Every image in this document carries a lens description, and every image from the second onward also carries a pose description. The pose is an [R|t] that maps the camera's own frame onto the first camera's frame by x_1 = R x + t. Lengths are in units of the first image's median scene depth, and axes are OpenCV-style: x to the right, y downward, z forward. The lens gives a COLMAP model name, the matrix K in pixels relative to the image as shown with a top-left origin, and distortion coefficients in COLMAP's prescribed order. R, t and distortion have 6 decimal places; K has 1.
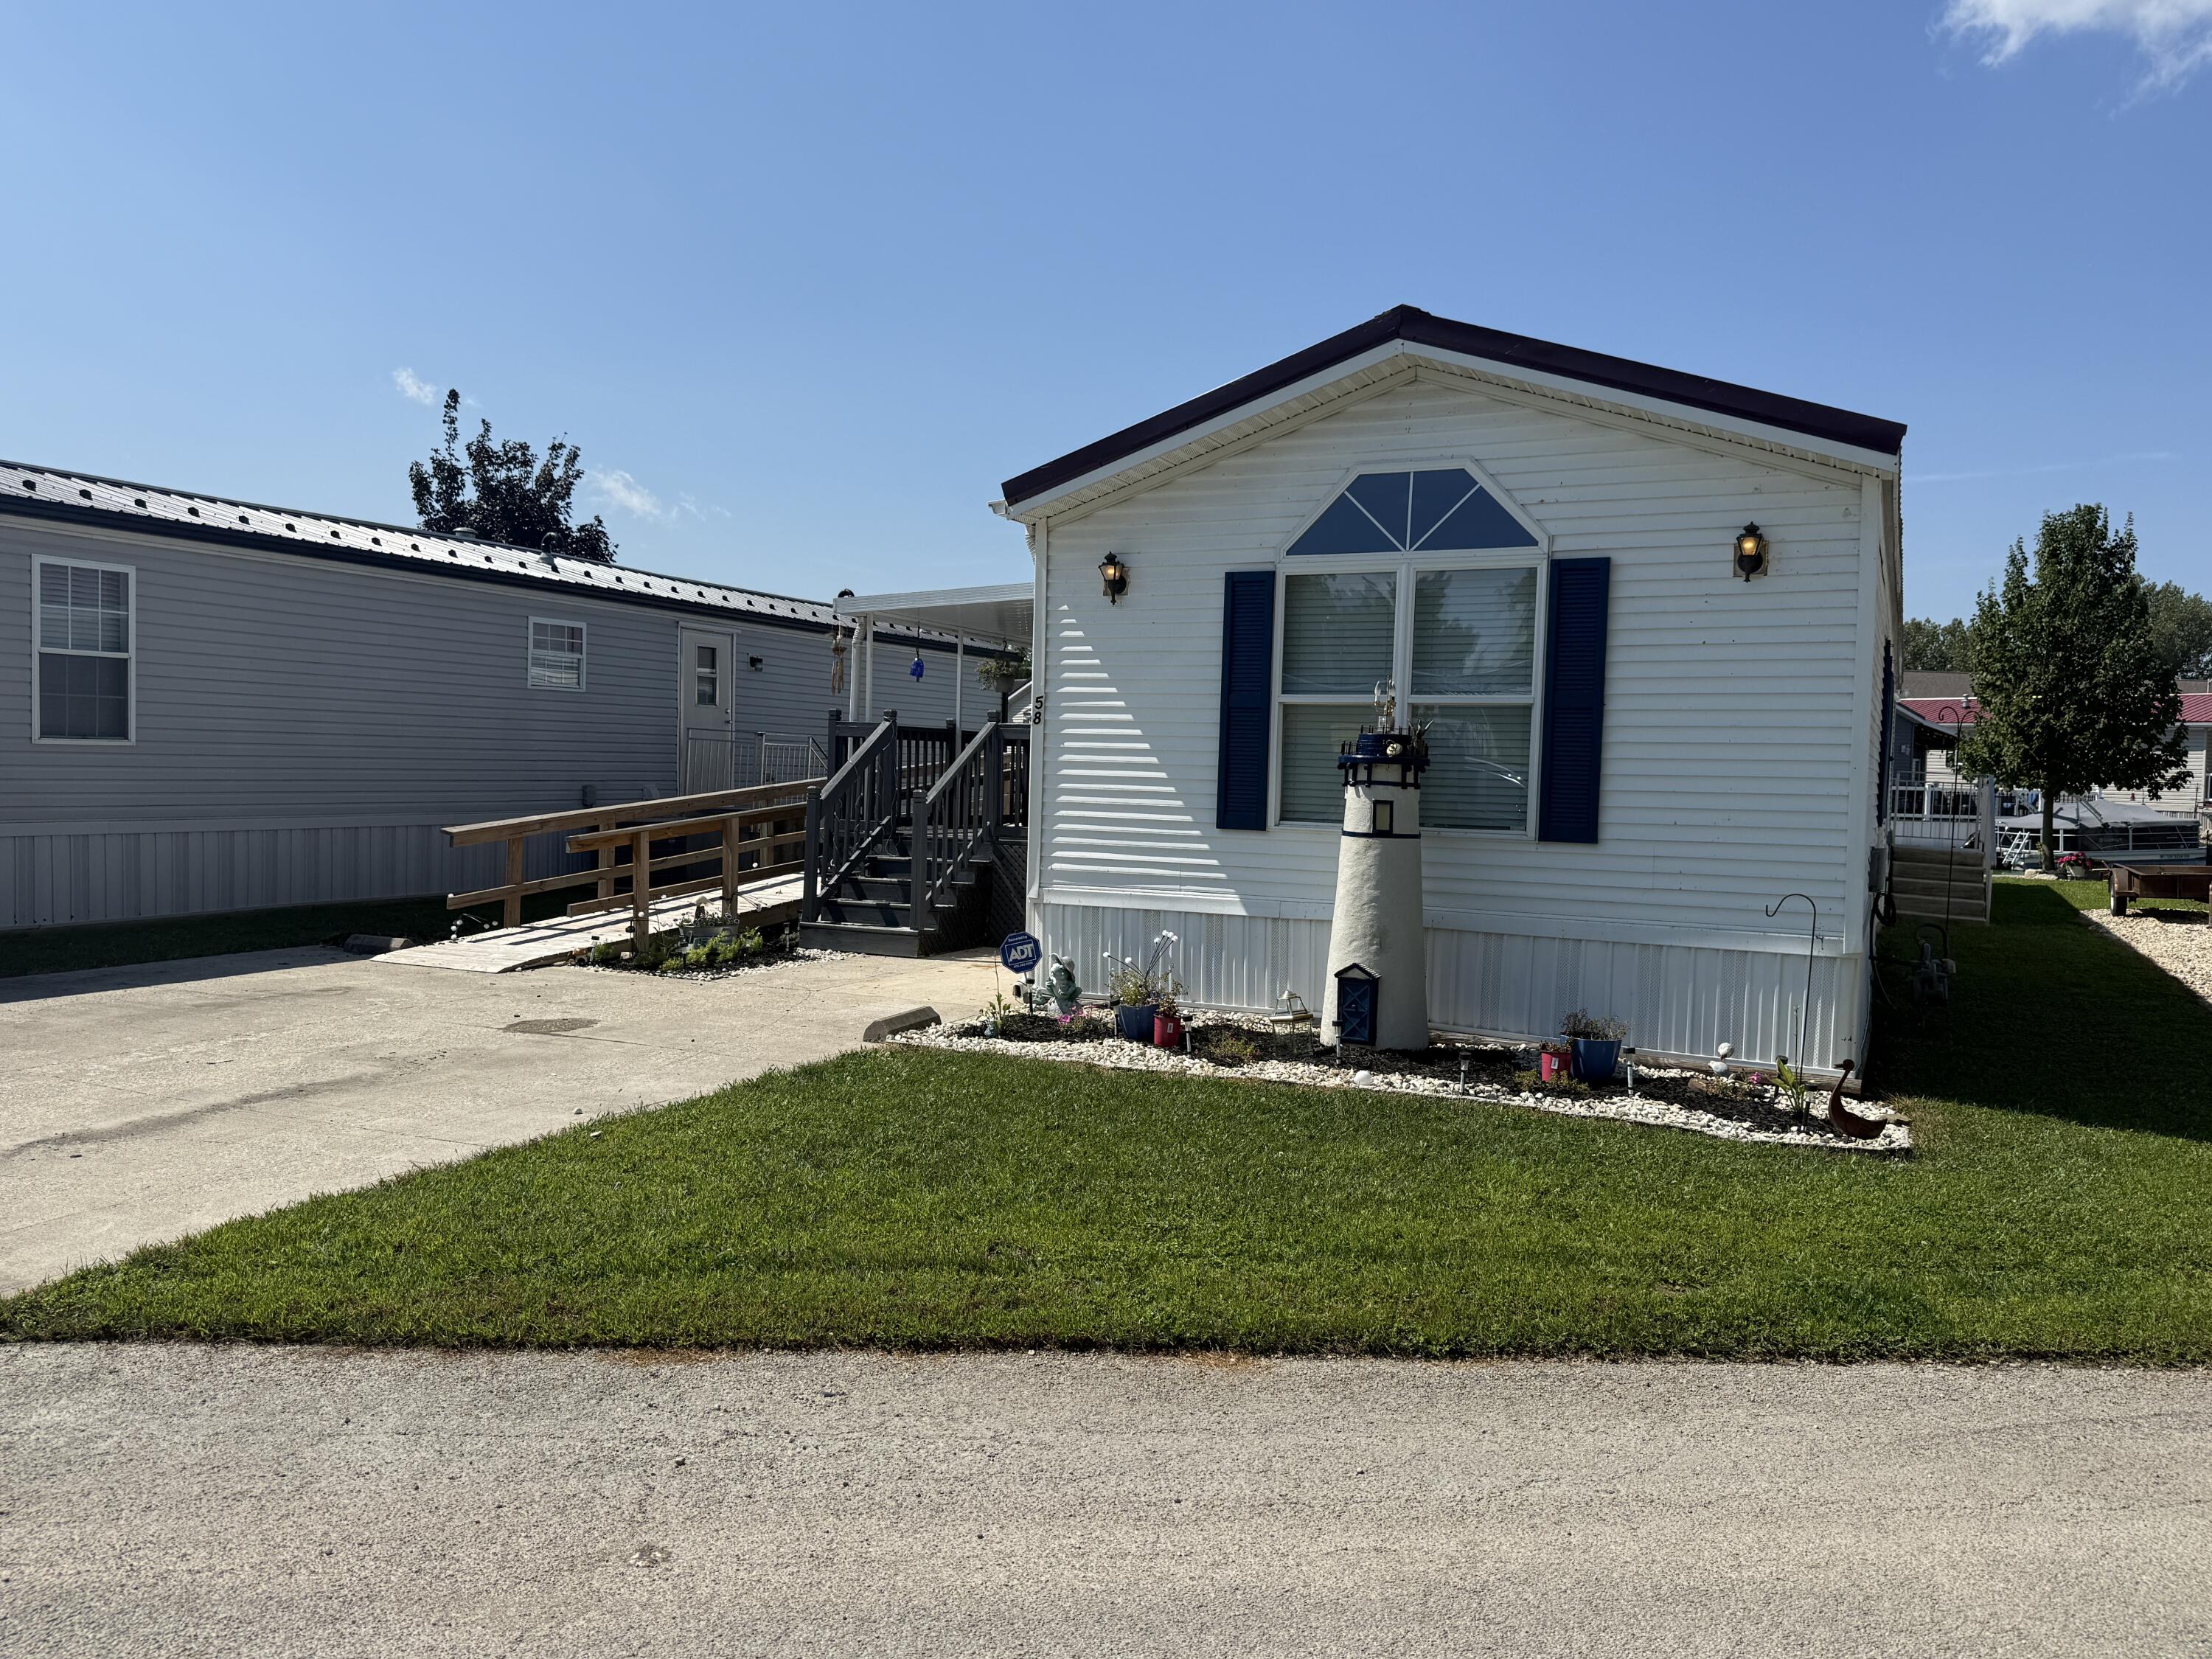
lens RADIAL K [[1674.4, 0, 1106.0], [0, 1674.4, 829.5], [0, 0, 1]] dist [0.034576, -0.004790]
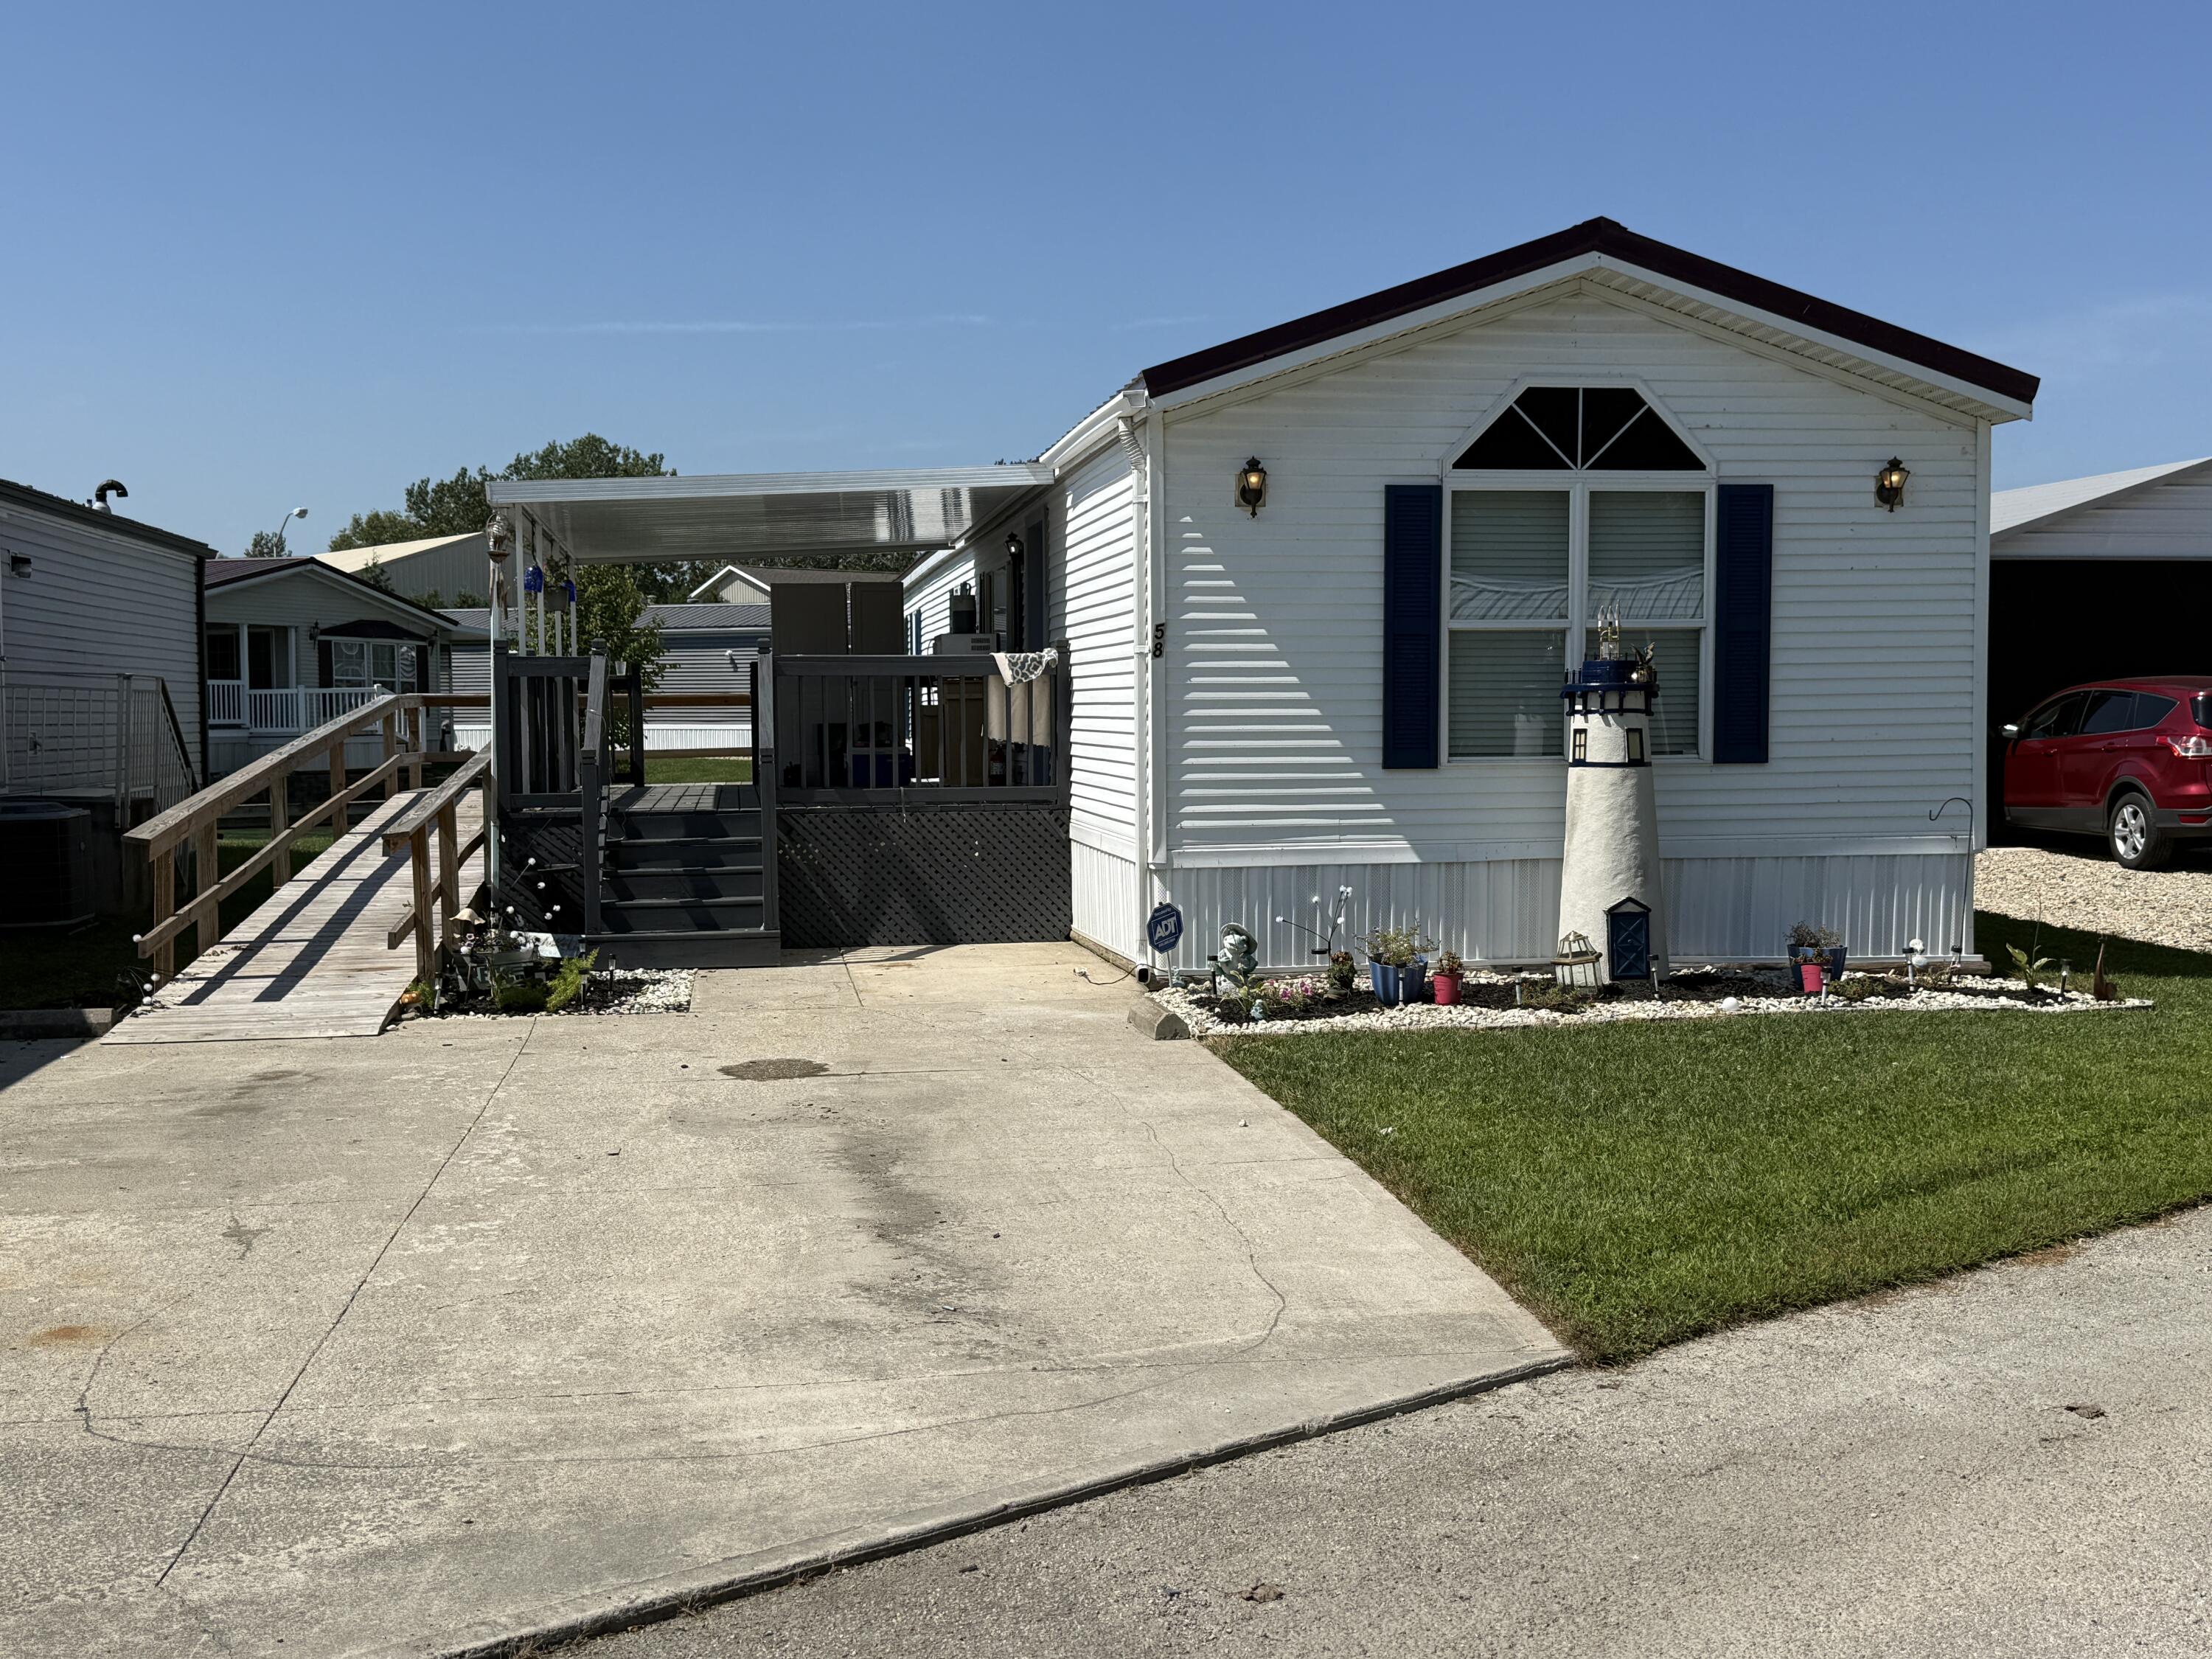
lens RADIAL K [[2300.8, 0, 1106.0], [0, 2300.8, 829.5], [0, 0, 1]] dist [-0.019296, 0.195202]
pose [[0.820165, -0.061893, 0.568770, -0.822616], [0.051292, 0.998083, 0.034648, -0.020119], [-0.569823, 0.000756, 0.821767, 0.072392]]
